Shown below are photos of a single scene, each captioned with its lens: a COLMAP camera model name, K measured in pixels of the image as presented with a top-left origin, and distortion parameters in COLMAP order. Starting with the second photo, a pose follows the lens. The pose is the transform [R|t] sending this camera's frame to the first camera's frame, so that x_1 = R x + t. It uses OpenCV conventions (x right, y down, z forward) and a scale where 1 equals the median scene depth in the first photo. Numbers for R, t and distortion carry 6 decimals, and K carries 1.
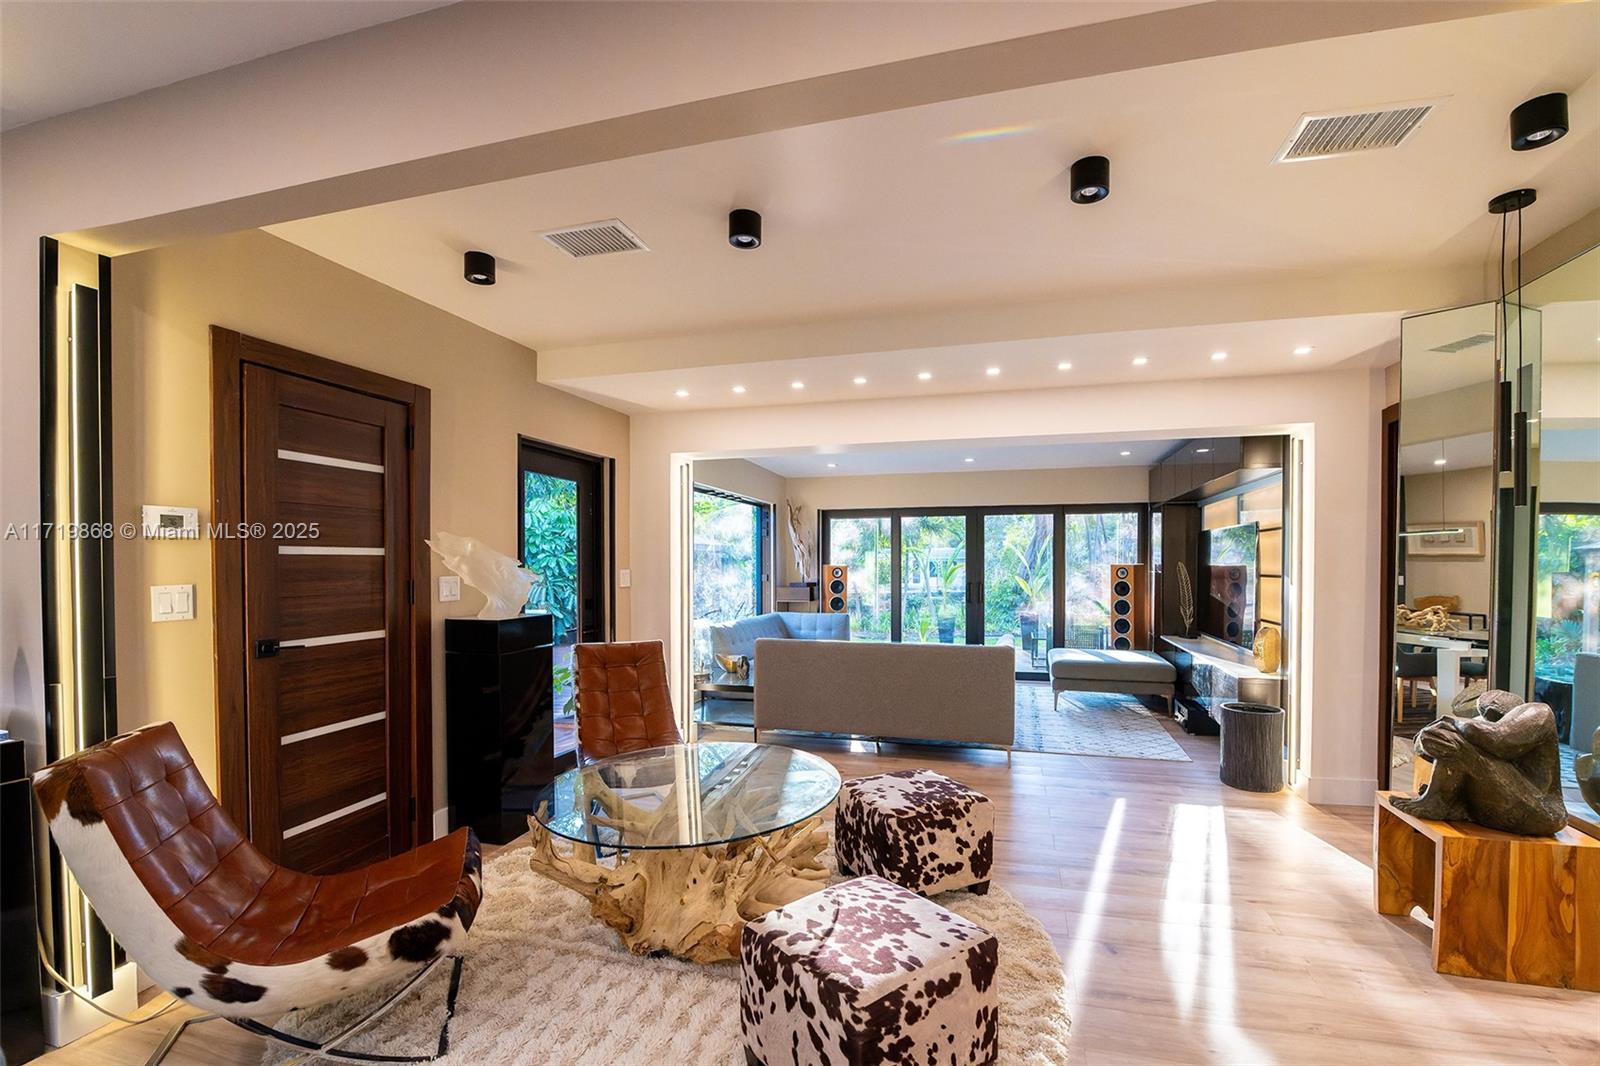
lens RADIAL K [[687.0, 0, 835.1], [0, 687.0, 573.3], [0, 0, 1]] dist [-0.013433, -0.000742]
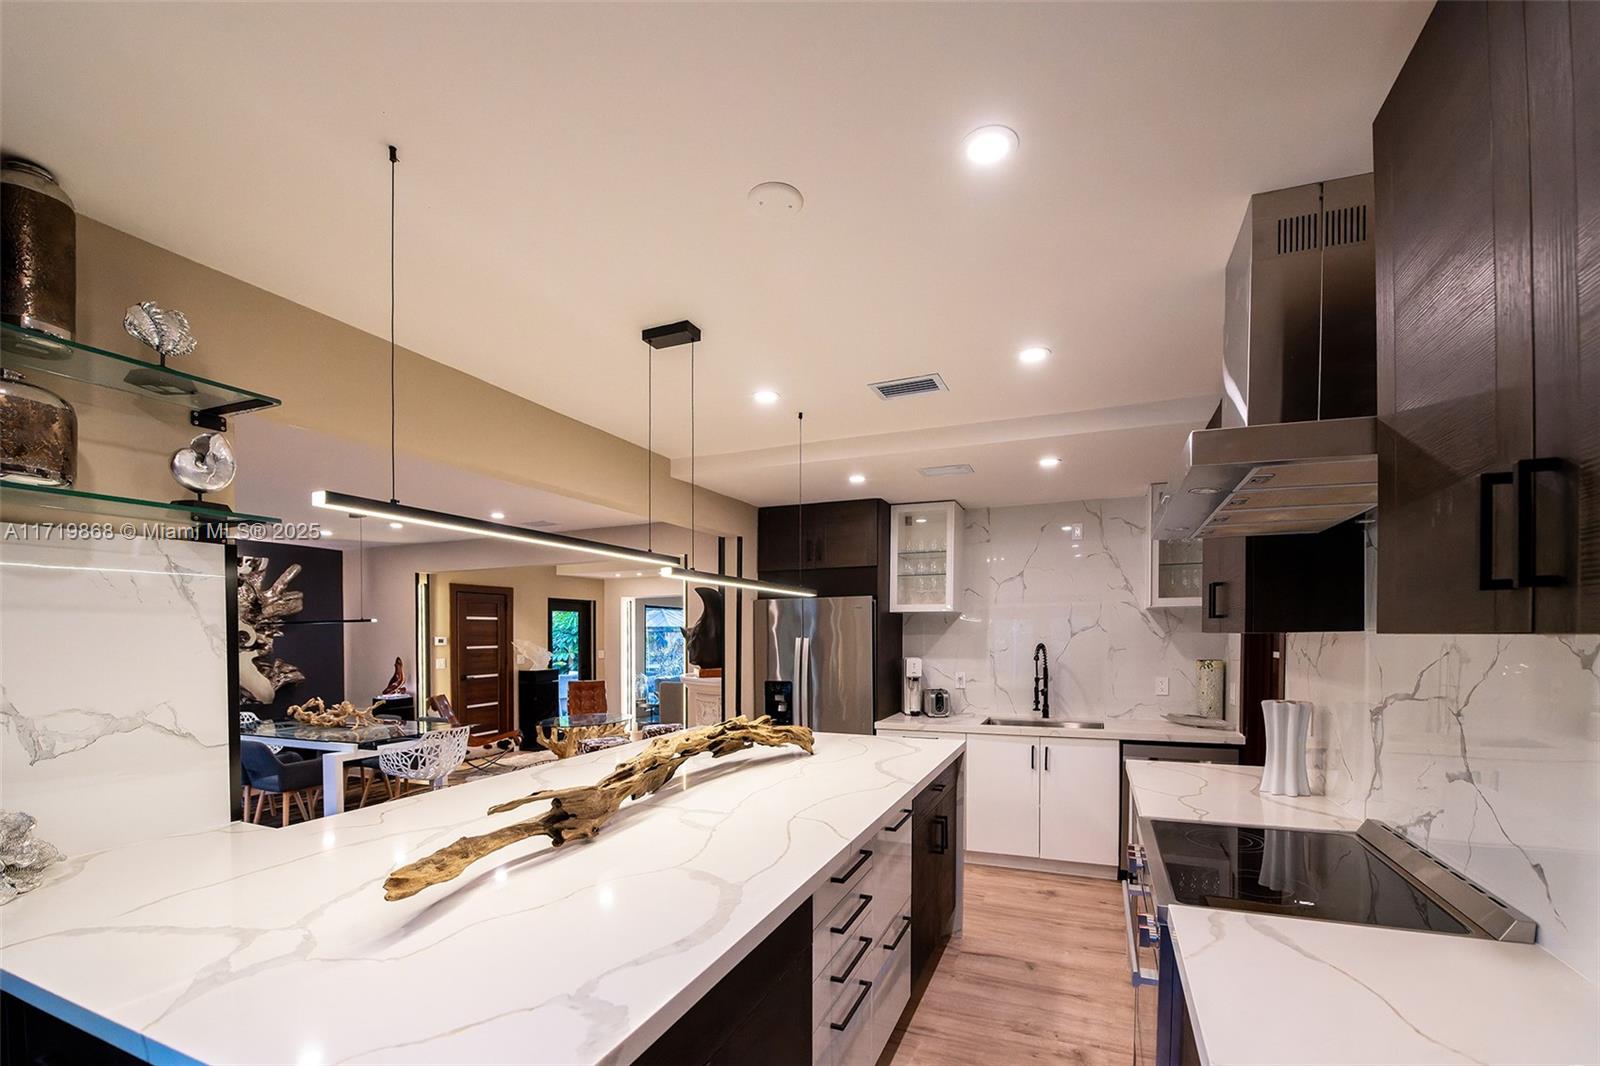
lens RADIAL K [[658.2, 0, 821.2], [0, 658.2, 640.2], [0, 0, 1]] dist [-0.004231, -0.000330]
pose [[0.990670, -0.005749, -0.136163, 0.946173], [0.005072, 0.999973, -0.005313, -0.032837], [0.136190, 0.004573, 0.990672, -1.381948]]
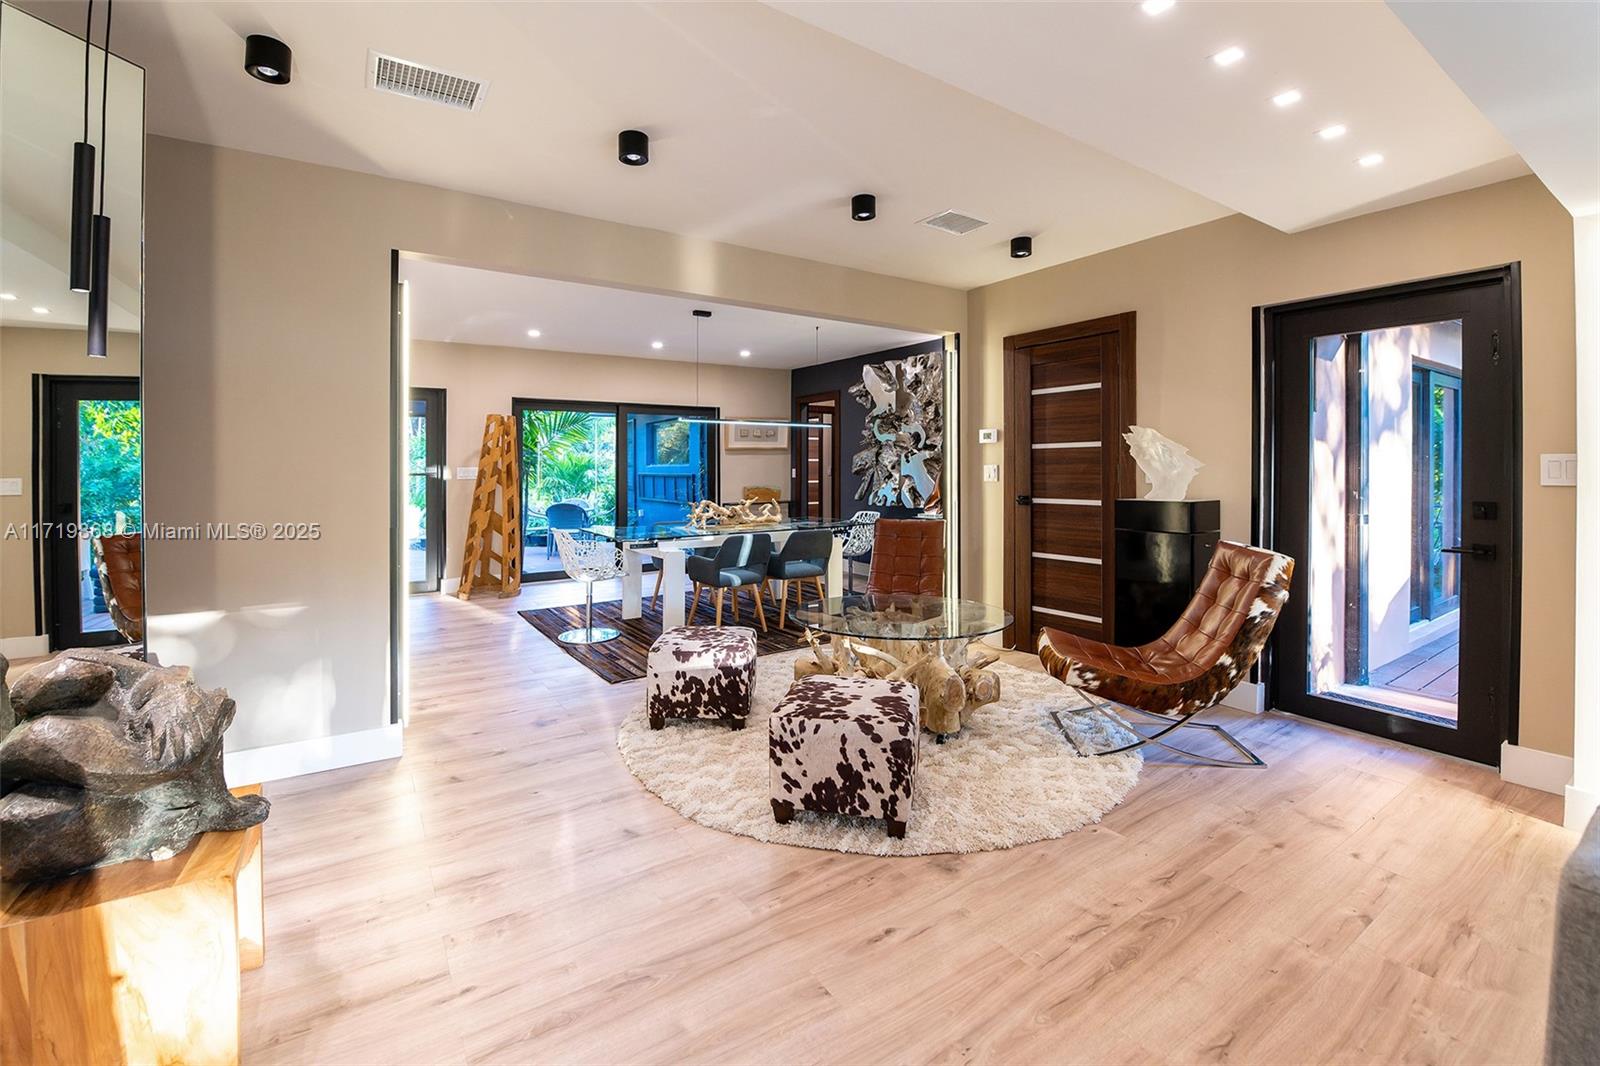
lens RADIAL K [[658.2, 0, 795.4], [0, 658.2, 517.7], [0, 0, 1]] dist [-0.004231, -0.000330]
pose [[-0.670243, 0.052934, -0.740251, 0.666990], [-0.014760, 0.996305, 0.084608, 0.010277], [0.741995, 0.067635, -0.666985, 1.264187]]
